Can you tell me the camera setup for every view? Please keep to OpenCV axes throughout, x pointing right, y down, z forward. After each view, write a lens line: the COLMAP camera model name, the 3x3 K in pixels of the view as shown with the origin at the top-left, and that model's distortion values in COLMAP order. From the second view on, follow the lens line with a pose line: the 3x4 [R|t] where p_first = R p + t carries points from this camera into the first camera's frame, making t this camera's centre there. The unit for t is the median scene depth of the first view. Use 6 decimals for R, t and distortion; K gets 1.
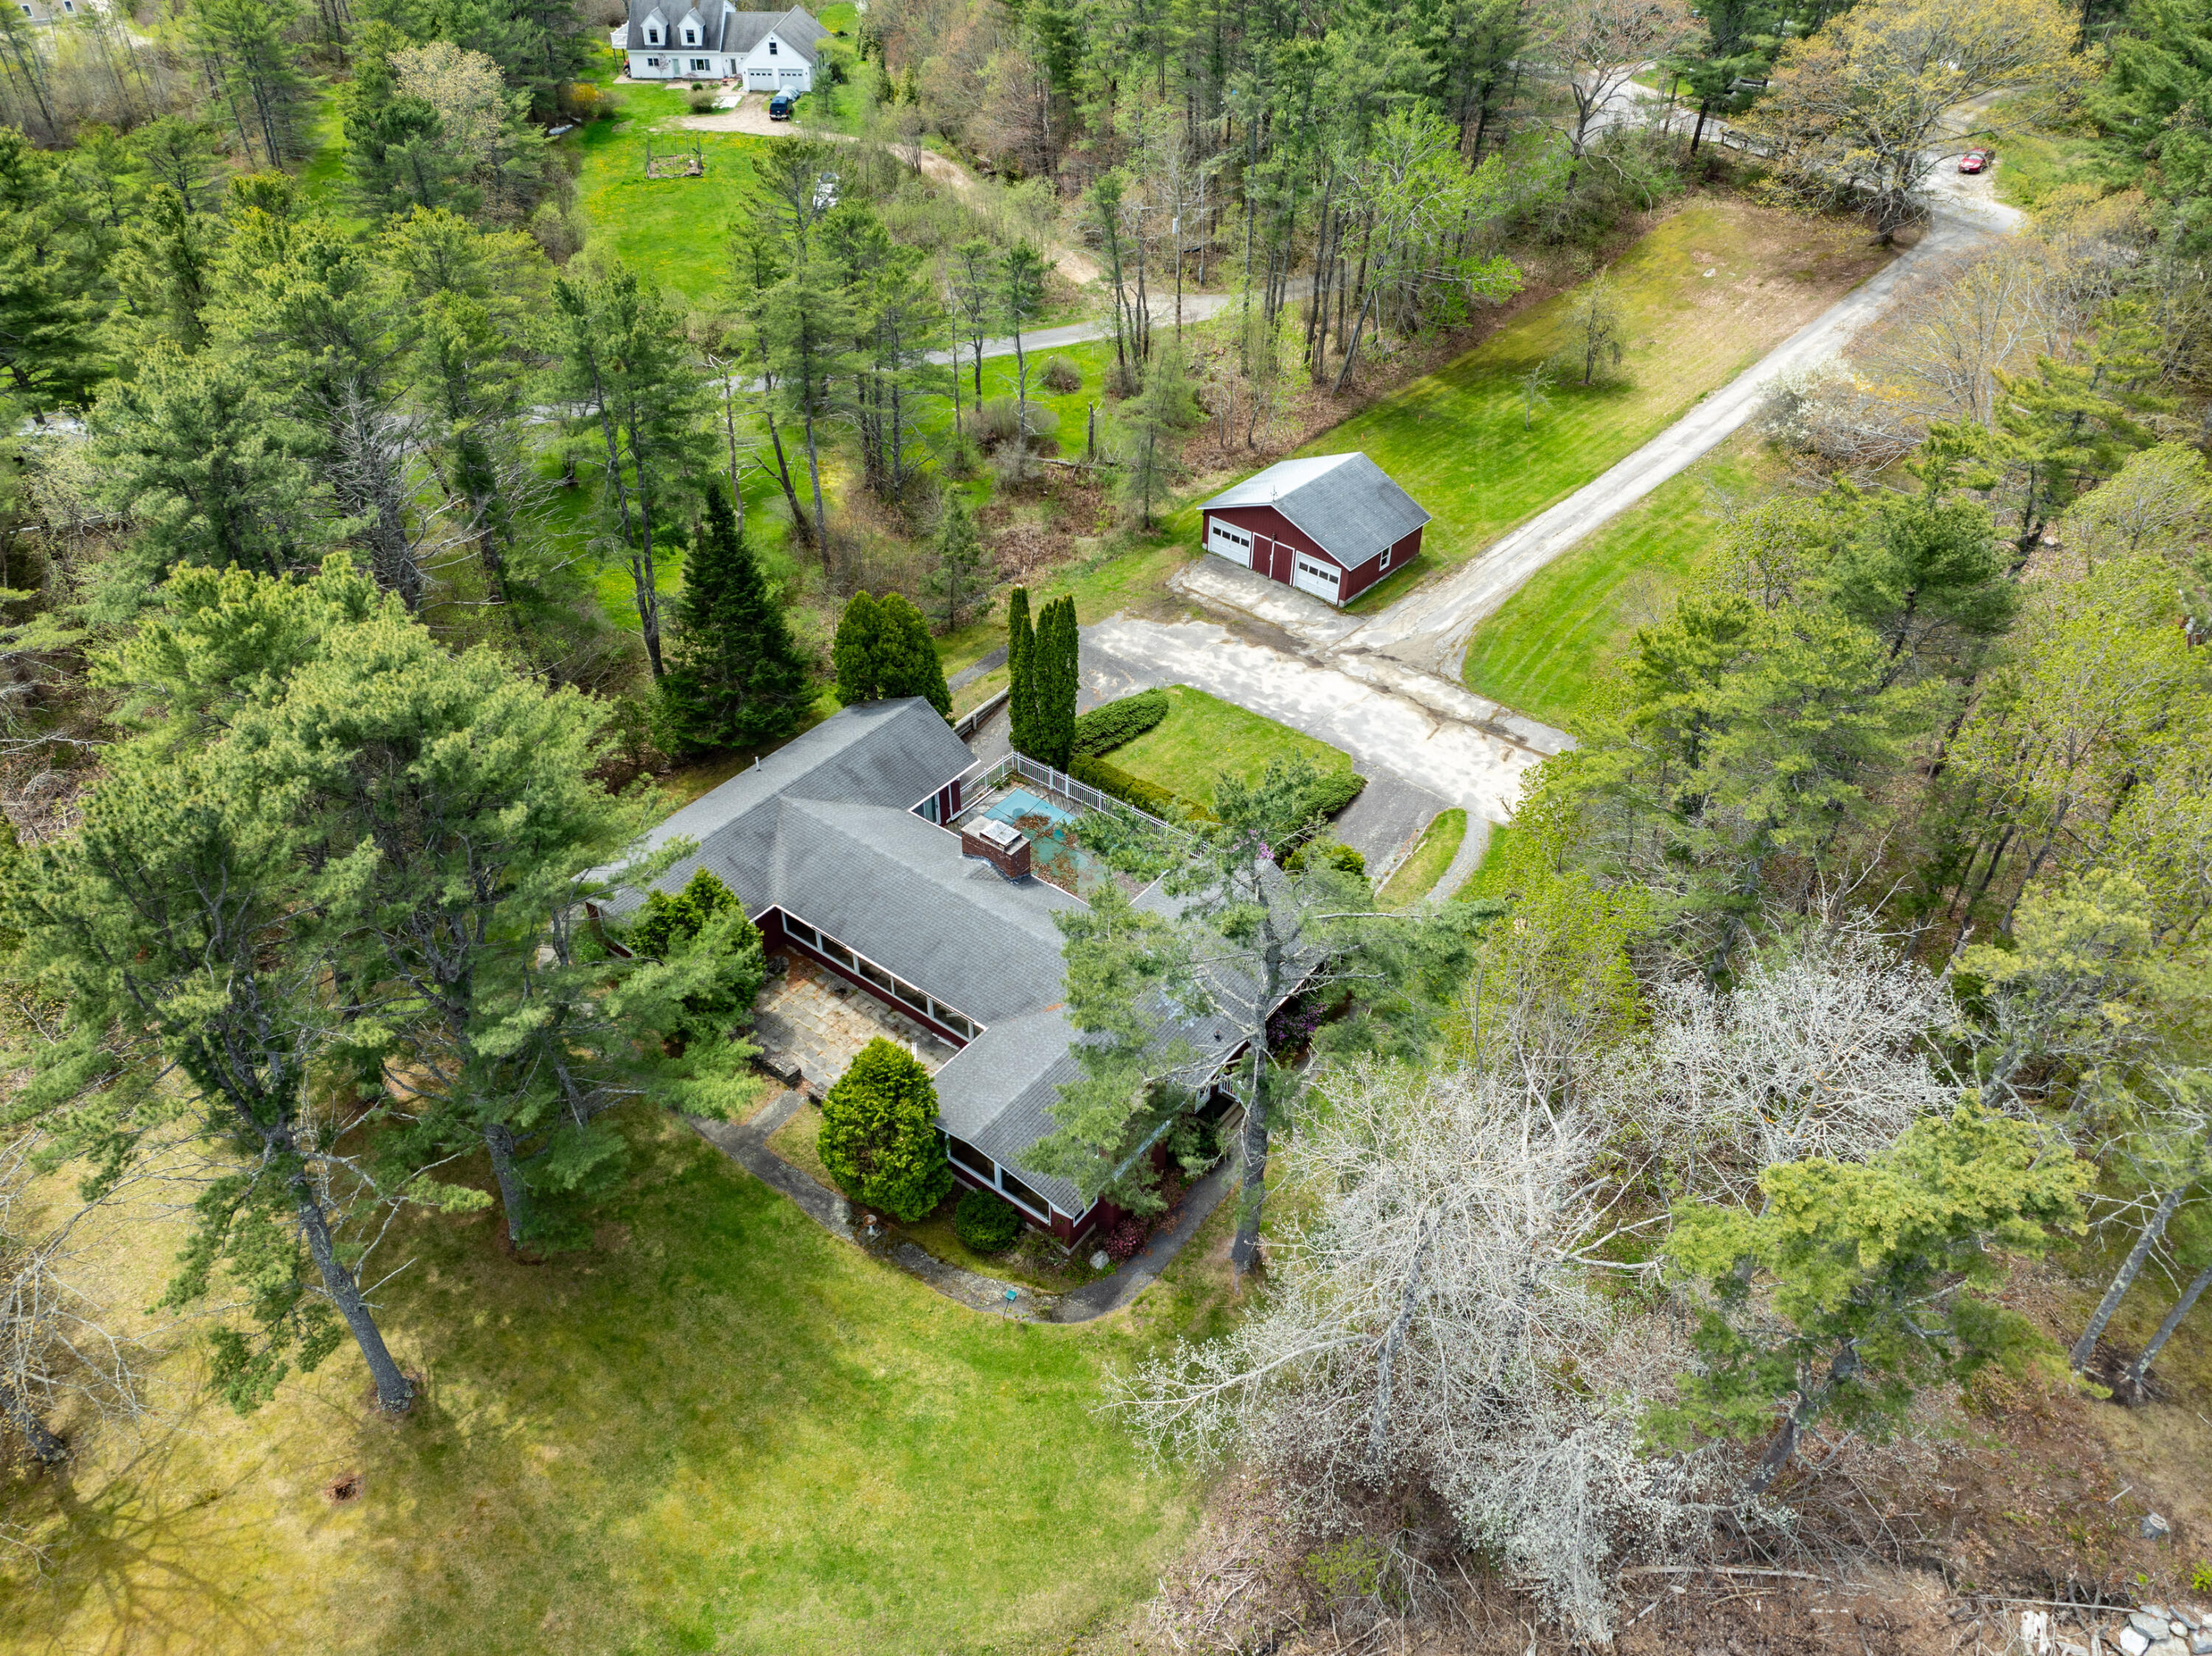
lens RADIAL K [[1553.1, 0, 1101.6], [0, 1553.1, 818.8], [0, 0, 1]] dist [-0.045898, 0.014108]
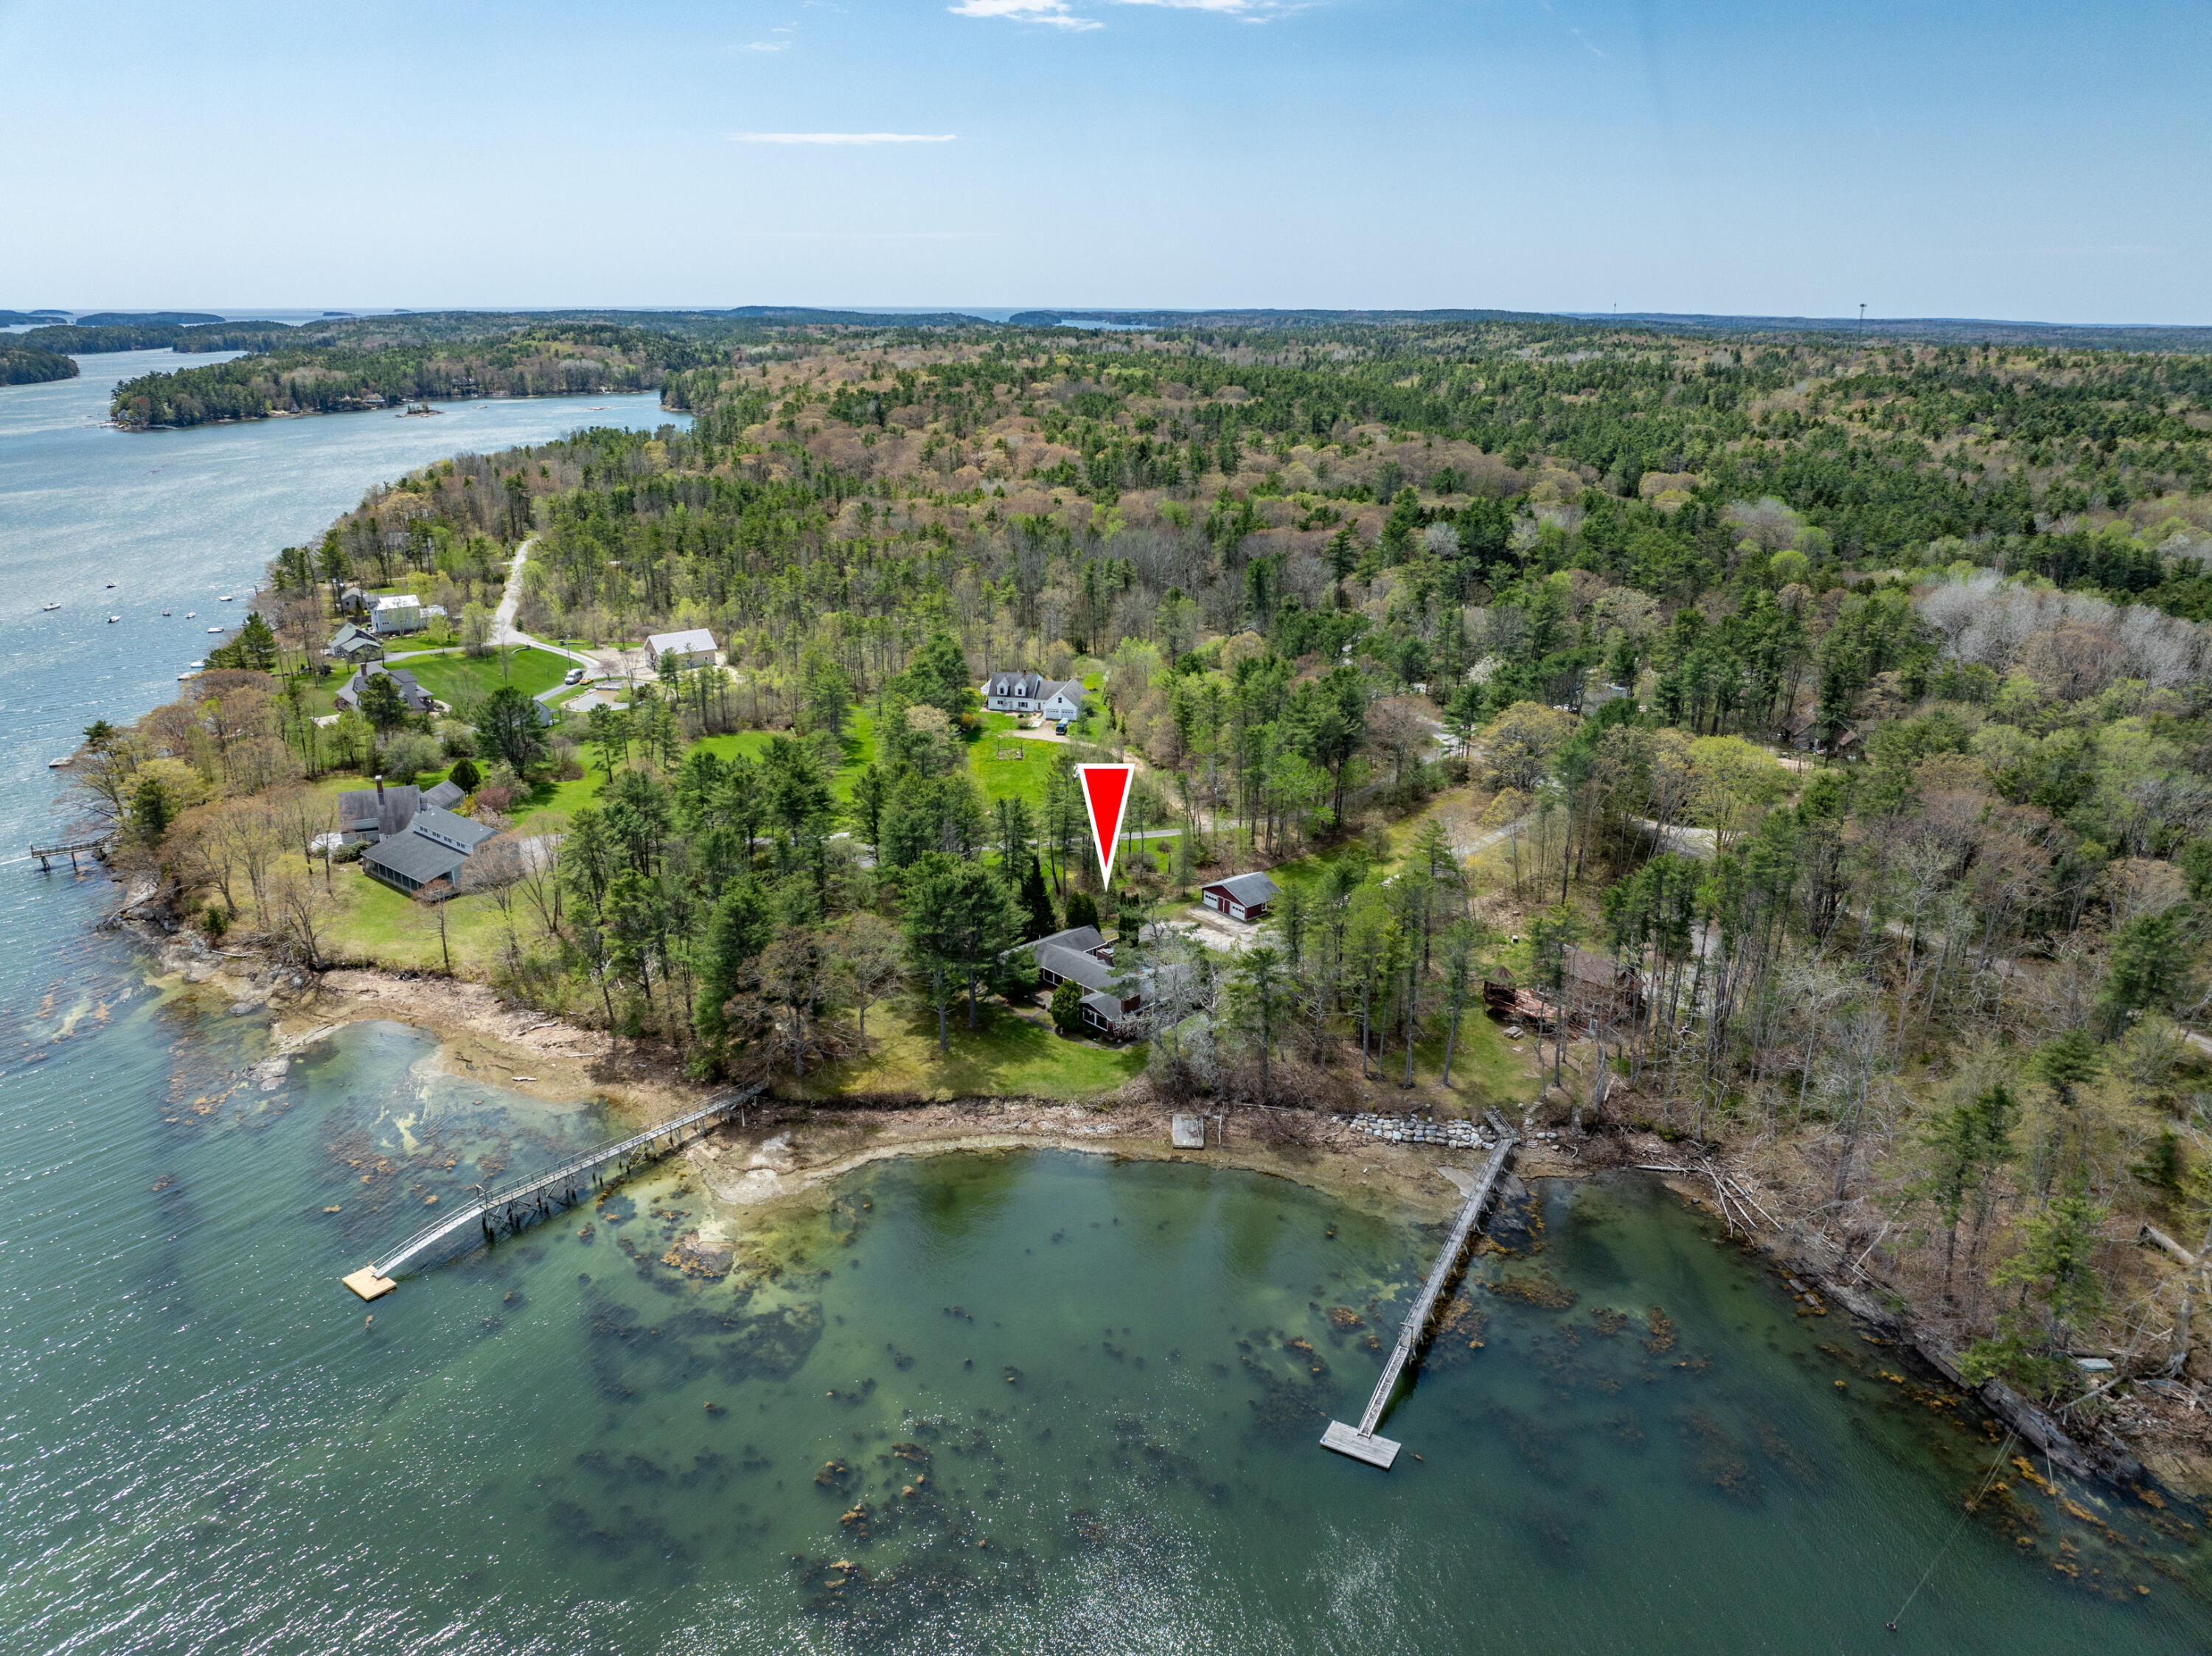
lens RADIAL K [[1553.1, 0, 1100.4], [0, 1553.1, 783.3], [0, 0, 1]] dist [-0.045898, 0.014108]
pose [[0.987540, 0.041237, -0.151871, 0.310903], [-0.093131, 0.931062, -0.352776, 0.640939], [0.126854, 0.362524, 0.923301, -1.699879]]
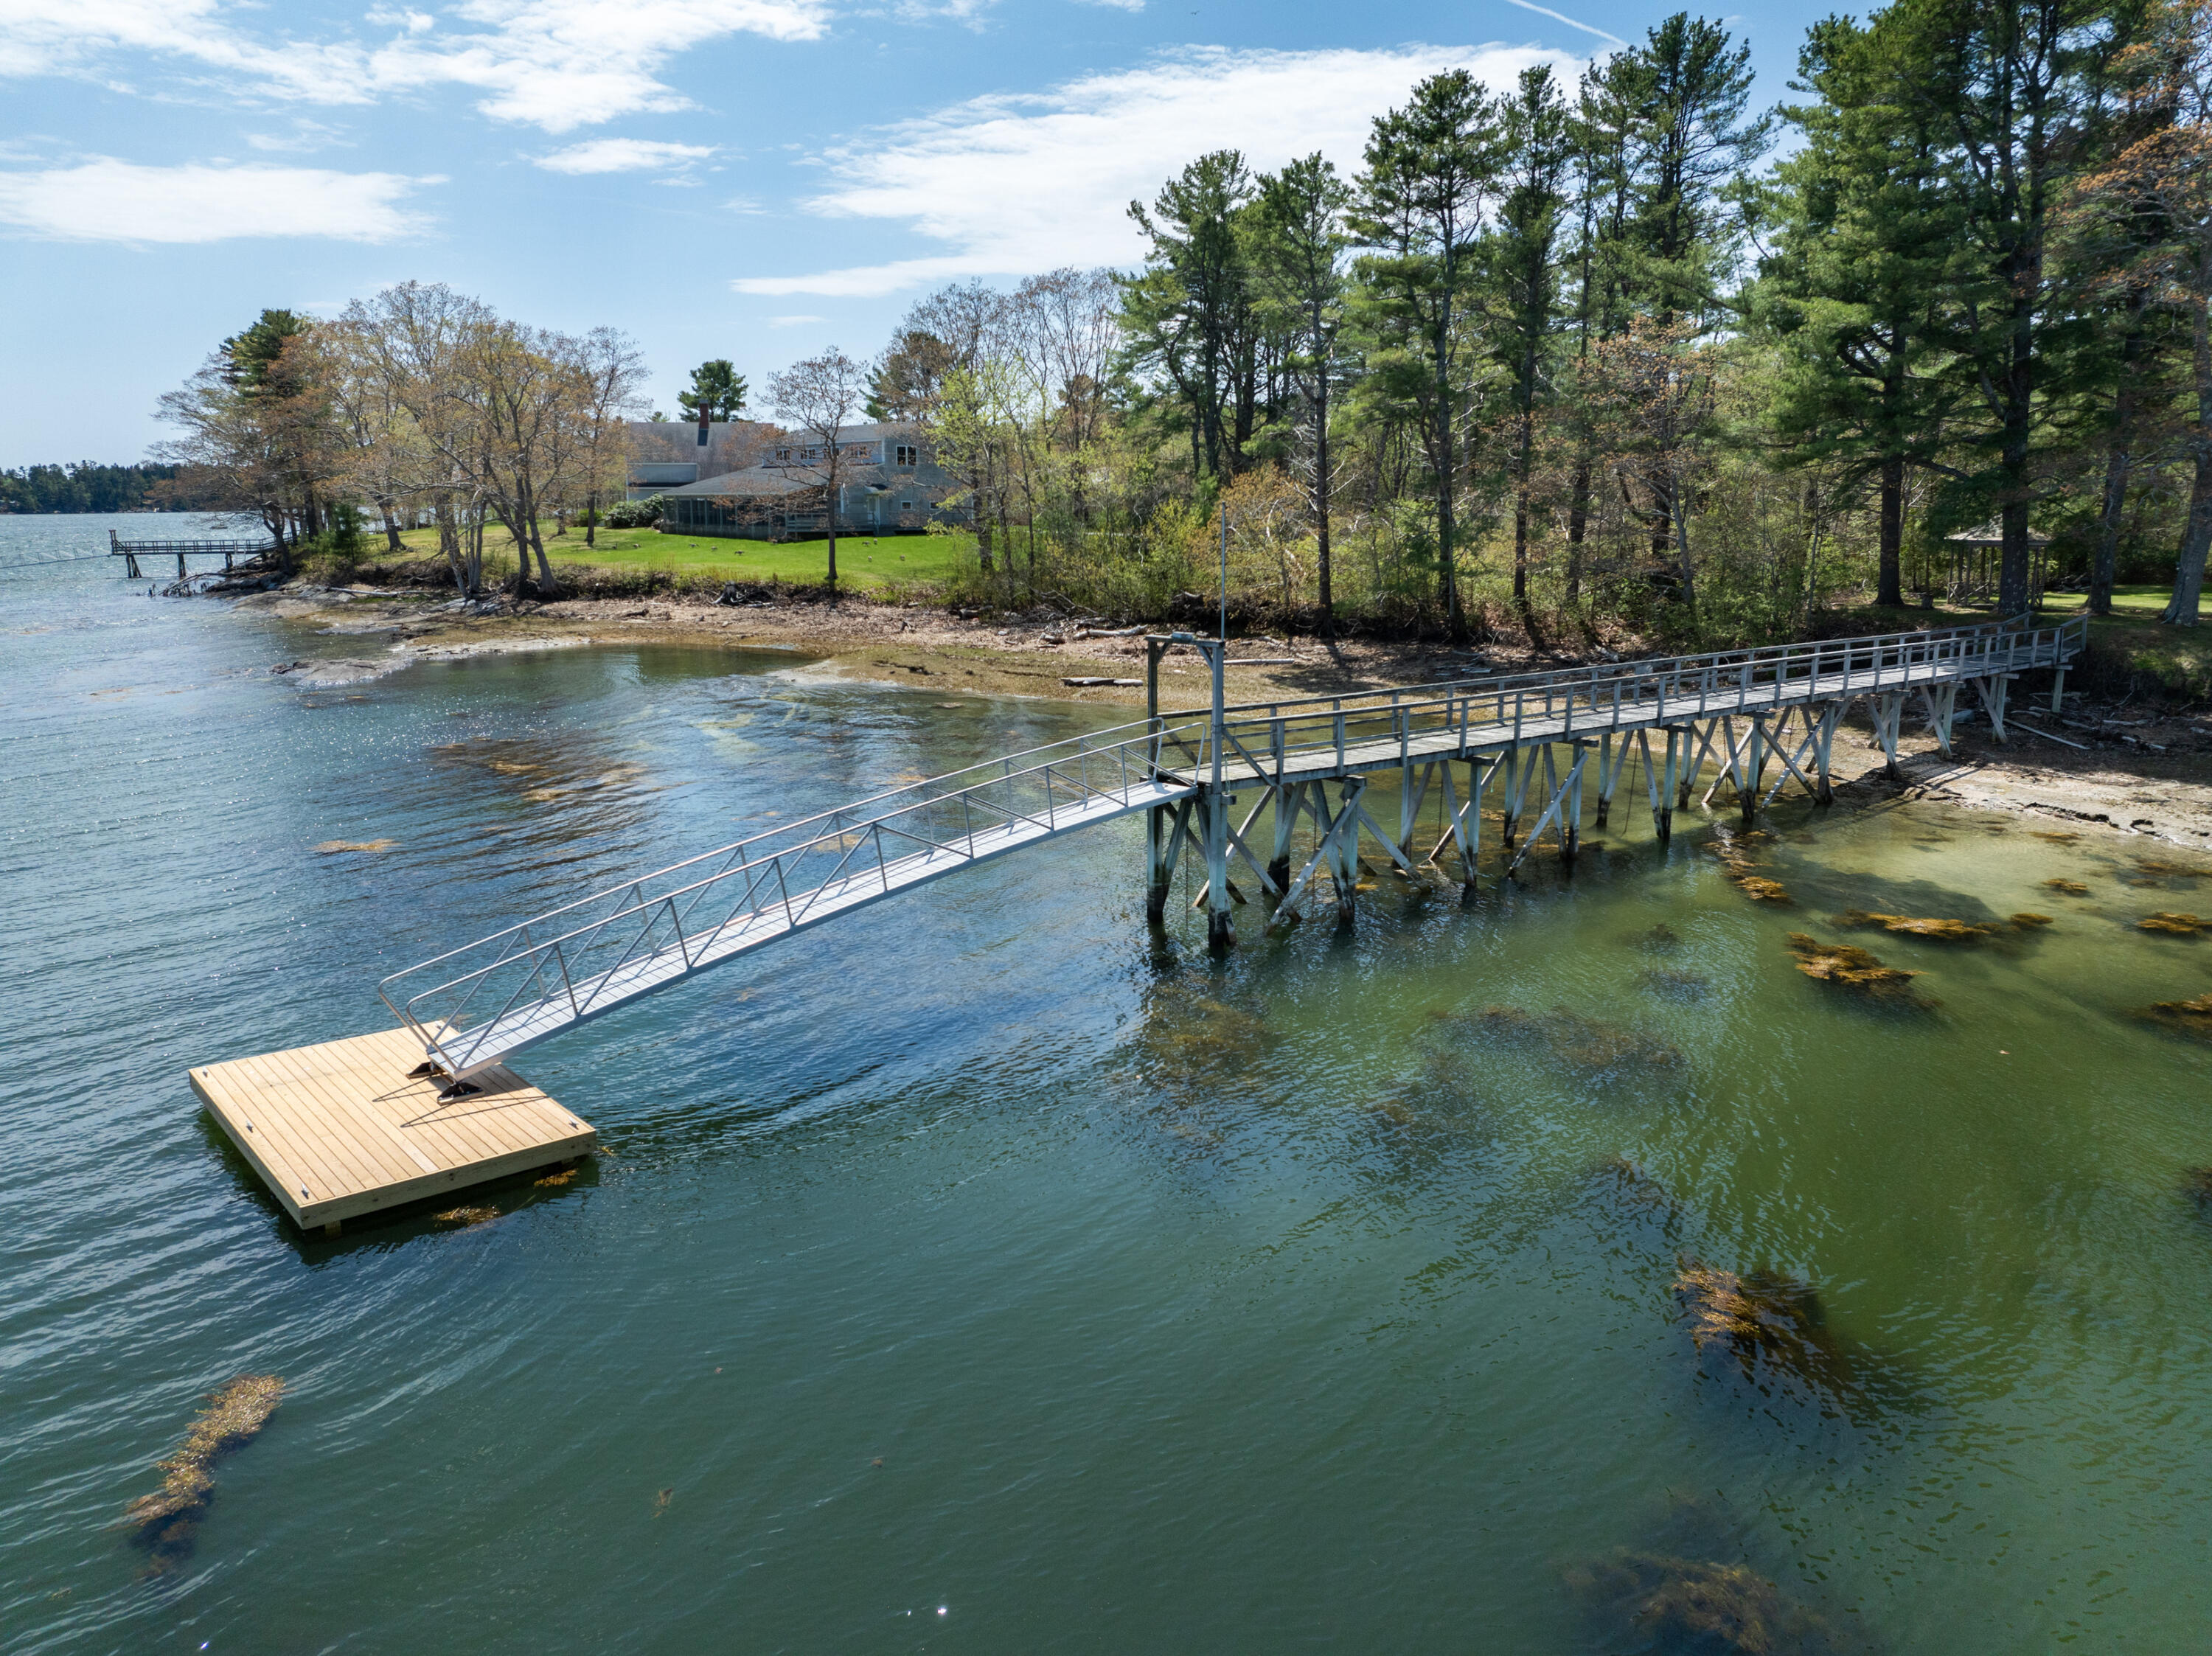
lens RADIAL K [[1553.1, 0, 1110.9], [0, 1553.1, 821.2], [0, 0, 1]] dist [-0.045898, 0.014108]
pose [[0.943721, 0.053332, -0.326414, -0.631238], [-0.194103, 0.888391, -0.416035, 0.666036], [0.267795, 0.455979, 0.848745, -0.094012]]
